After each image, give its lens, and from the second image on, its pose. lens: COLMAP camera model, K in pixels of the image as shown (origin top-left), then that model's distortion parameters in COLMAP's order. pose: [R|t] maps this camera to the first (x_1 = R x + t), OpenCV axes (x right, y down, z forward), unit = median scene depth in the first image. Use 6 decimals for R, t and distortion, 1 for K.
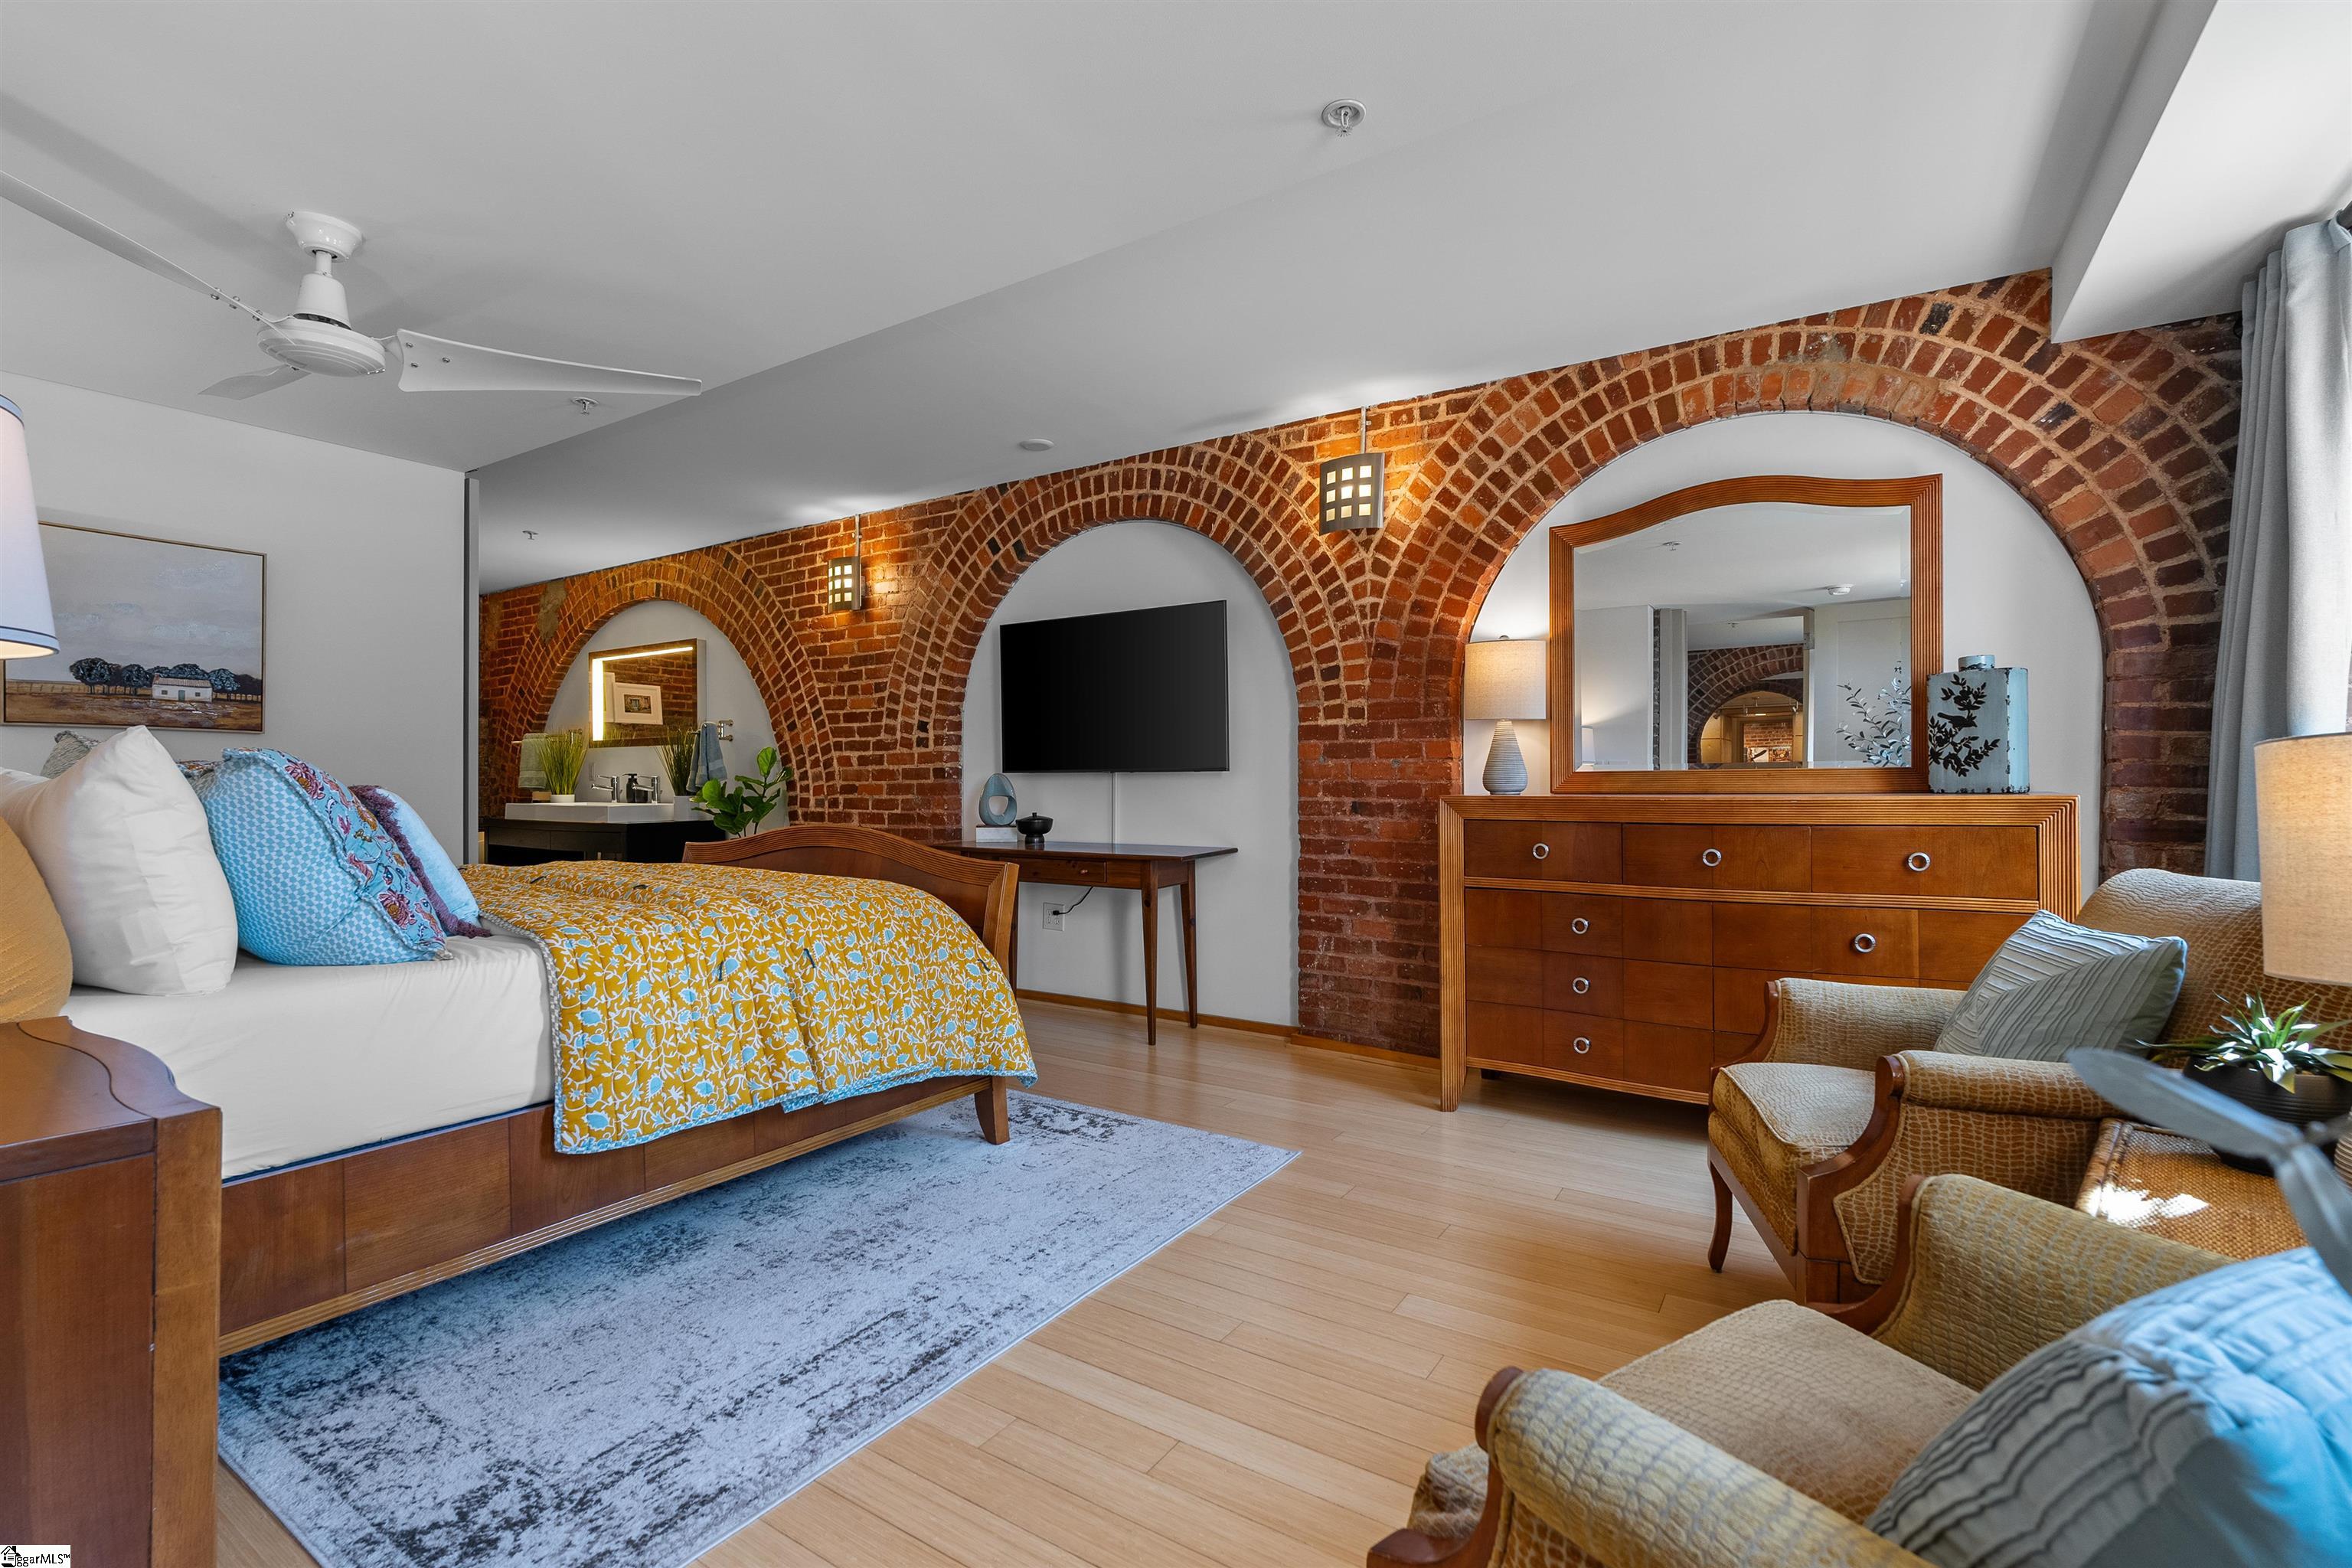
lens RADIAL K [[1035.0, 0, 1171.2], [0, 1035.0, 782.4], [0, 0, 1]] dist [-0.008237, -0.000705]
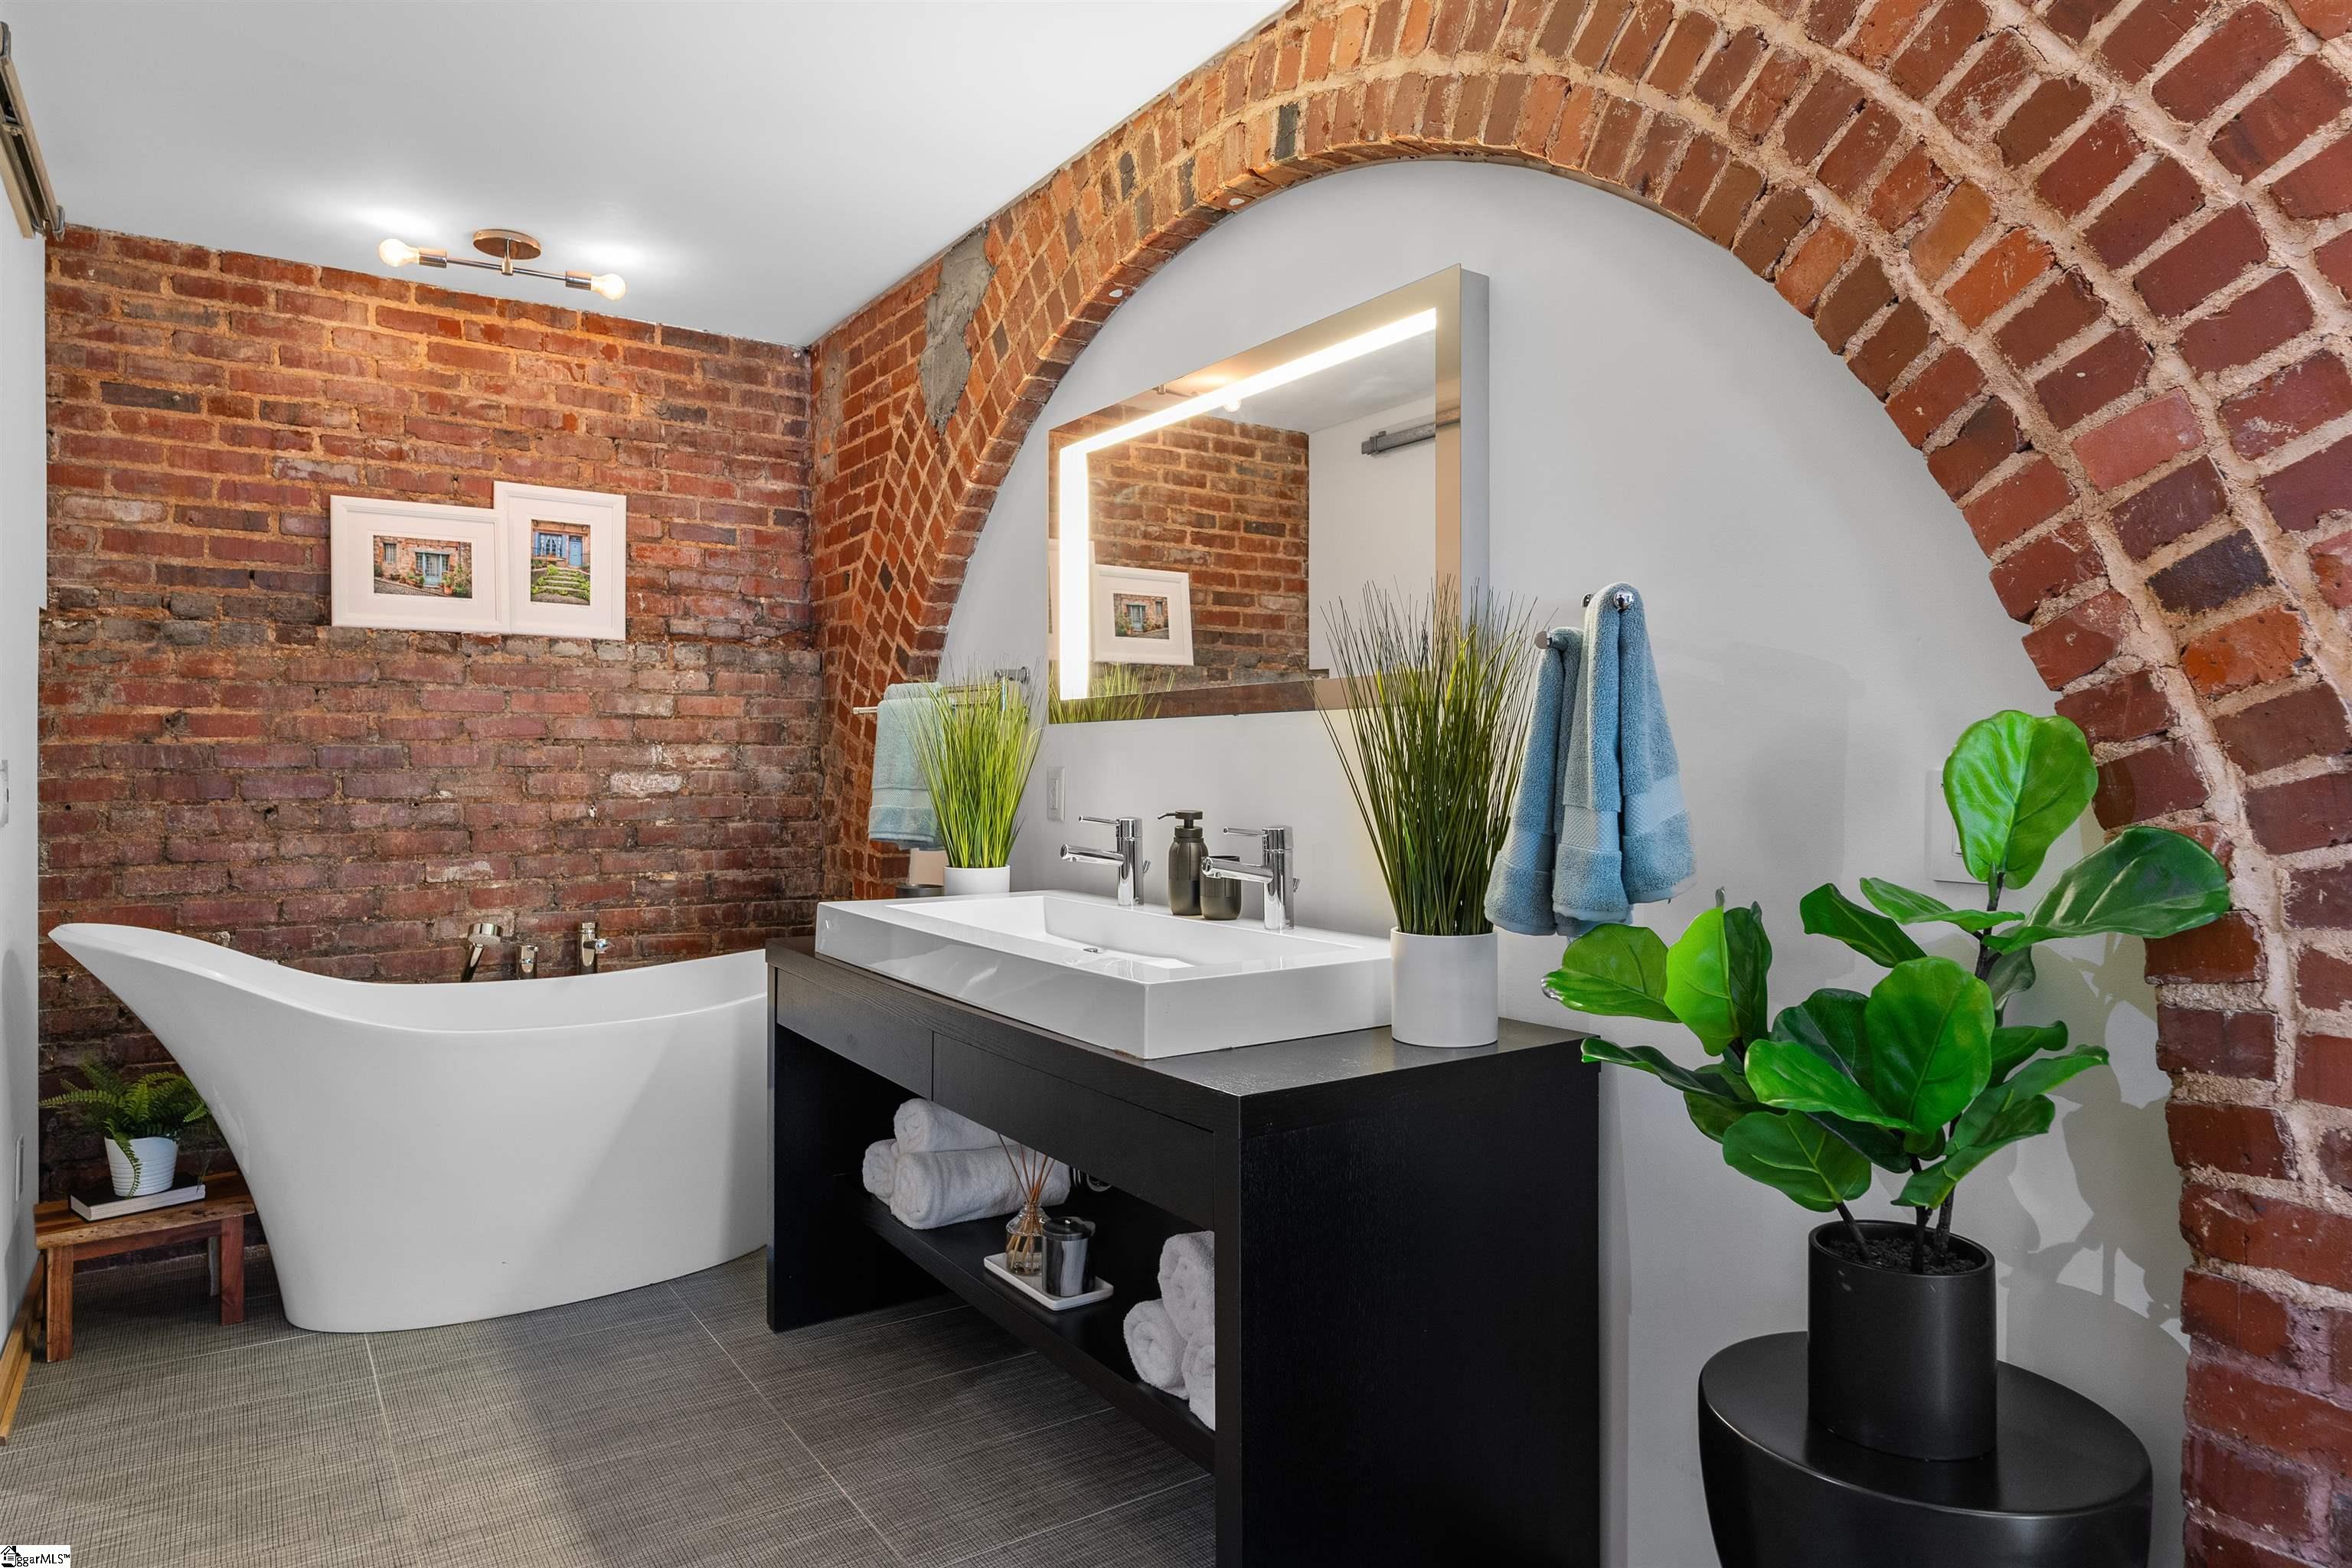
lens RADIAL K [[1408.9, 0, 1177.2], [0, 1408.9, 775.9], [0, 0, 1]] dist [-0.000202, 0.000084]
pose [[0.920414, 0.005297, -0.390910, -0.337217], [-0.002183, 0.999962, 0.008410, -0.019775], [0.390939, -0.006888, 0.920391, 0.578779]]
